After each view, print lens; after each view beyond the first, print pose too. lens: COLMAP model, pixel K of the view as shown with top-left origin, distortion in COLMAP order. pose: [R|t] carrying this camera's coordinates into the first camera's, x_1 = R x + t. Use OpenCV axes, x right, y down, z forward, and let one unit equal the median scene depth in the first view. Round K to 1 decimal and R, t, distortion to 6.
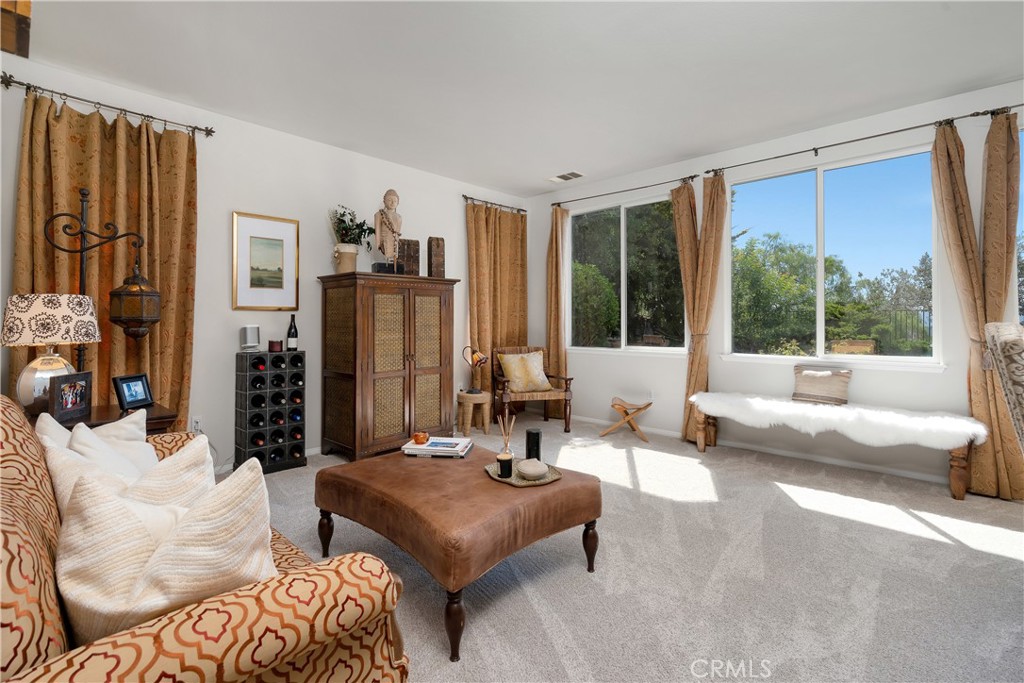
lens RADIAL K [[472.1, 0, 514.0], [0, 472.1, 311.2], [0, 0, 1]] dist [0.000961, 0.000441]
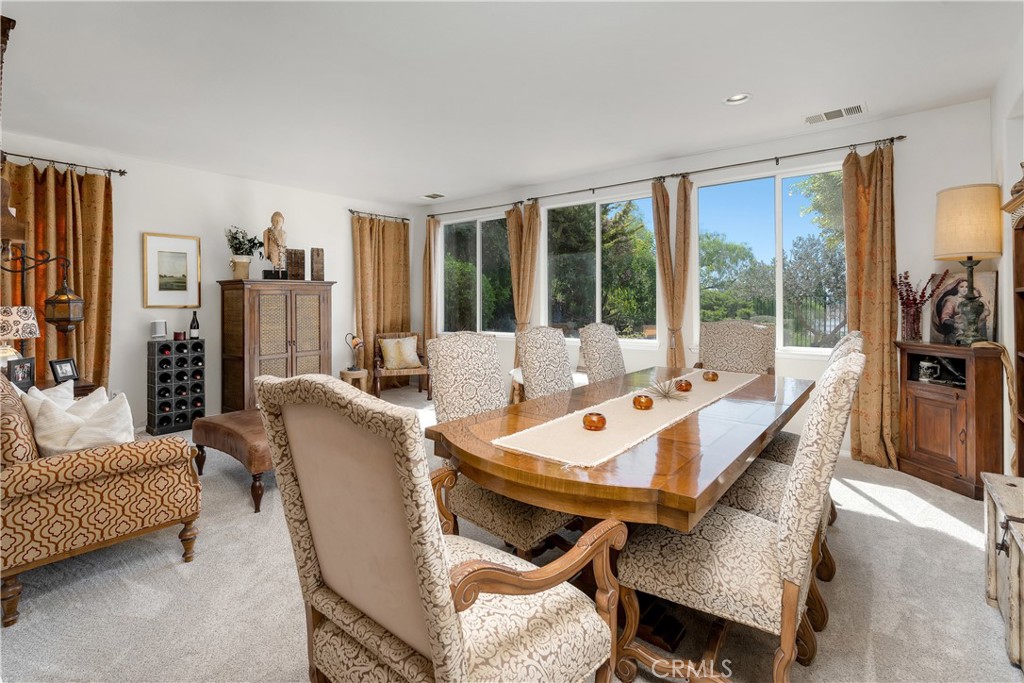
lens RADIAL K [[472.1, 0, 507.7], [0, 472.1, 299.2], [0, 0, 1]] dist [0.000961, 0.000441]
pose [[0.996725, -0.003798, 0.080778, 0.279522], [0.002509, 0.999868, 0.016049, -0.044226], [-0.080828, -0.015794, 0.996603, -0.354812]]
